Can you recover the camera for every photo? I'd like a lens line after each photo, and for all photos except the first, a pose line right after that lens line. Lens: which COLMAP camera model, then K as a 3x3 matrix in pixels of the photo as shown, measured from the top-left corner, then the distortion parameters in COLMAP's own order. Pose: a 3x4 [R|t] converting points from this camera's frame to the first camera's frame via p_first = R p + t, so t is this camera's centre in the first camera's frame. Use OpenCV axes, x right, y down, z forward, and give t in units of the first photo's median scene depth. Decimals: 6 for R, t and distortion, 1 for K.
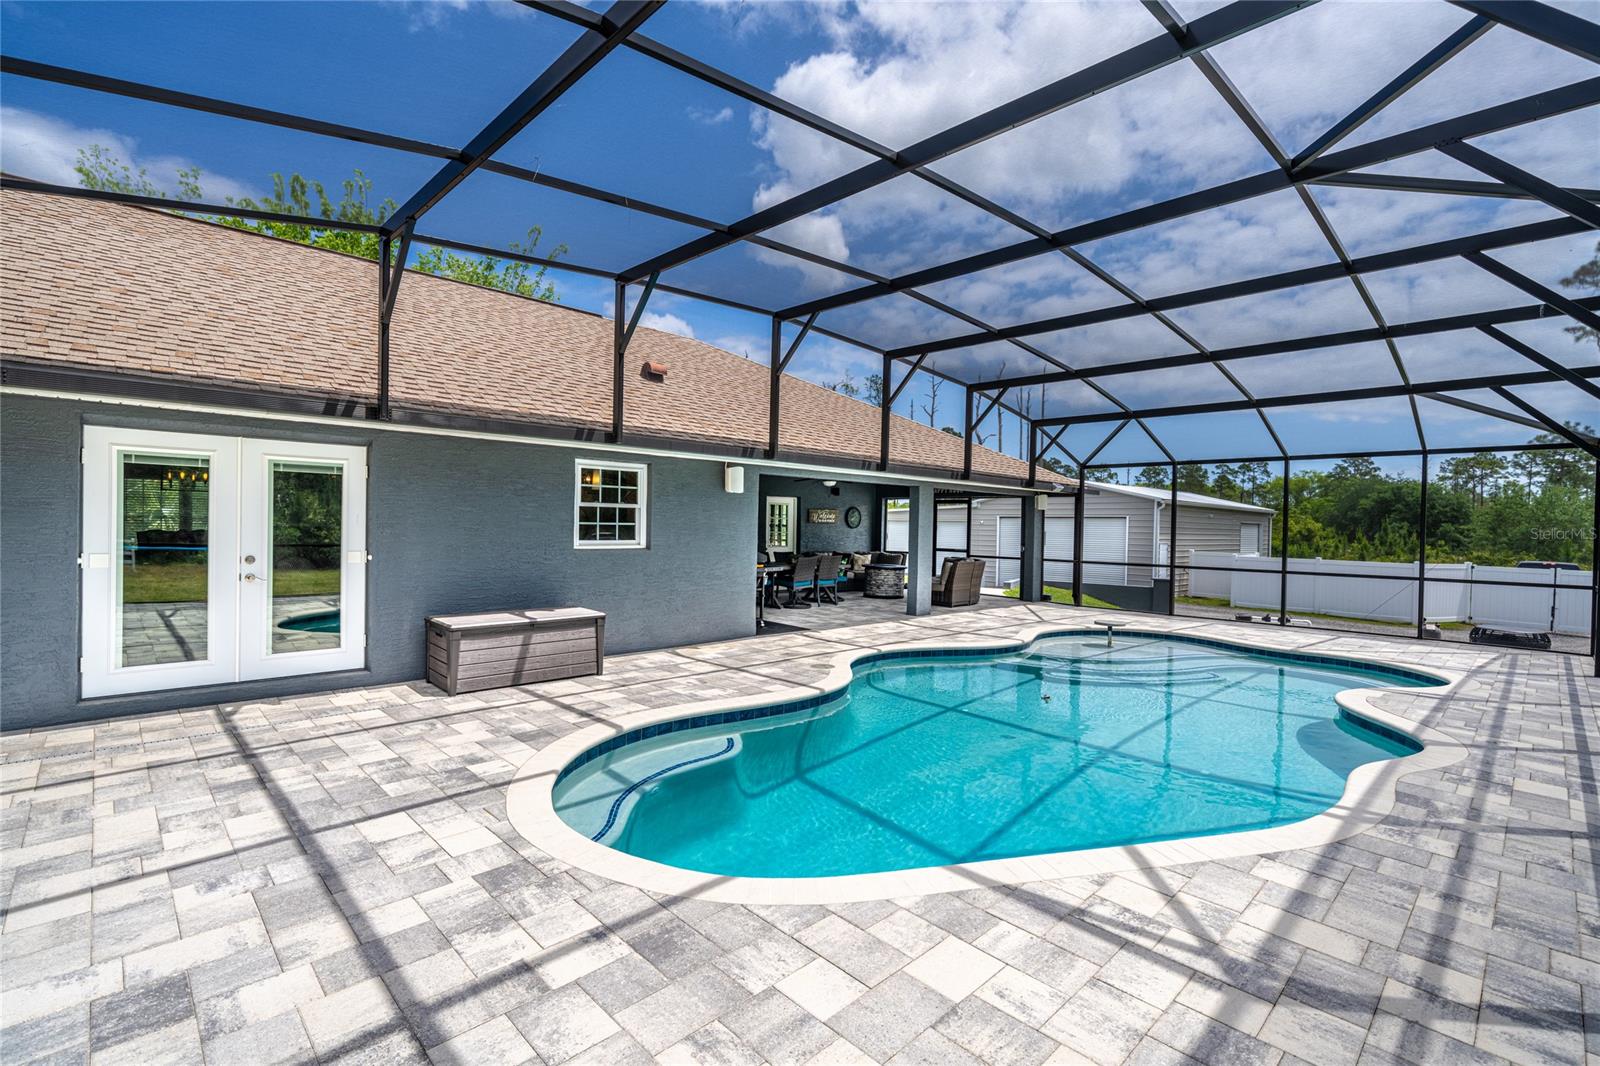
lens RADIAL K [[715.0, 0, 808.8], [0, 715.0, 529.7], [0, 0, 1]] dist [-0.000974, 0.000142]
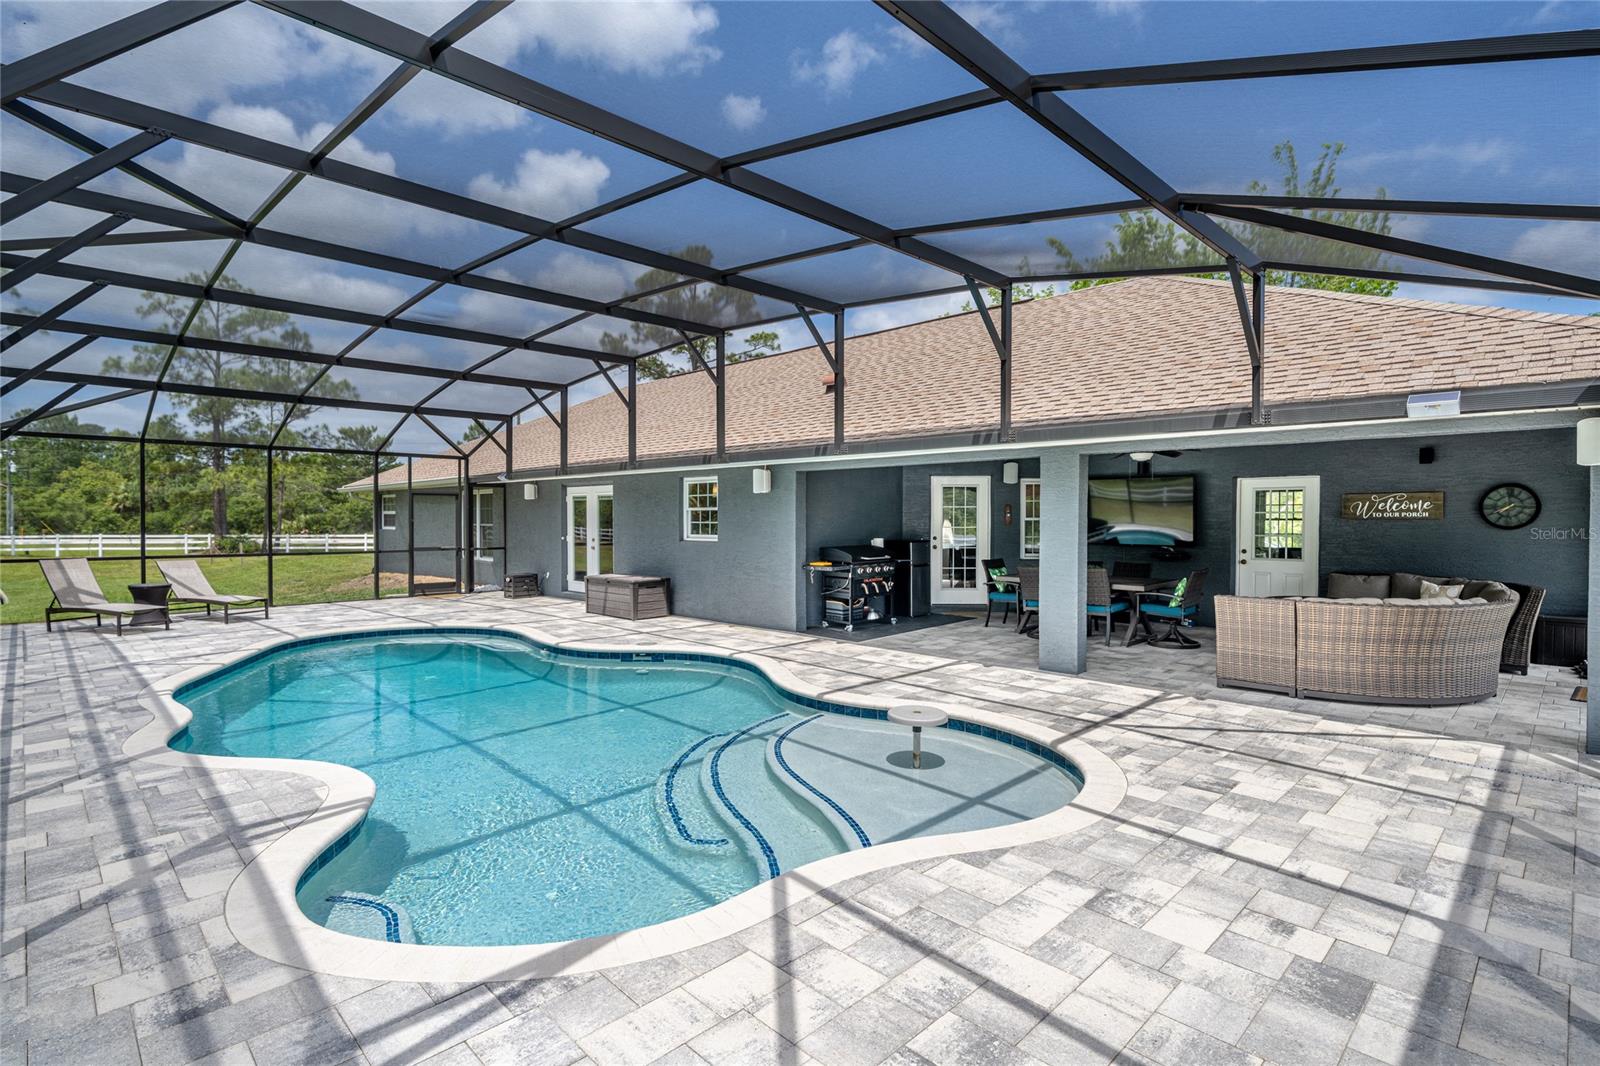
lens RADIAL K [[798.3, 0, 807.9], [0, 798.3, 528.5], [0, 0, 1]] dist [-0.000053, -0.000325]
pose [[0.006762, -0.004452, -0.999967, 1.243068], [-0.008871, 0.999950, -0.004512, 0.008062], [0.999938, 0.008901, 0.006722, 1.186371]]
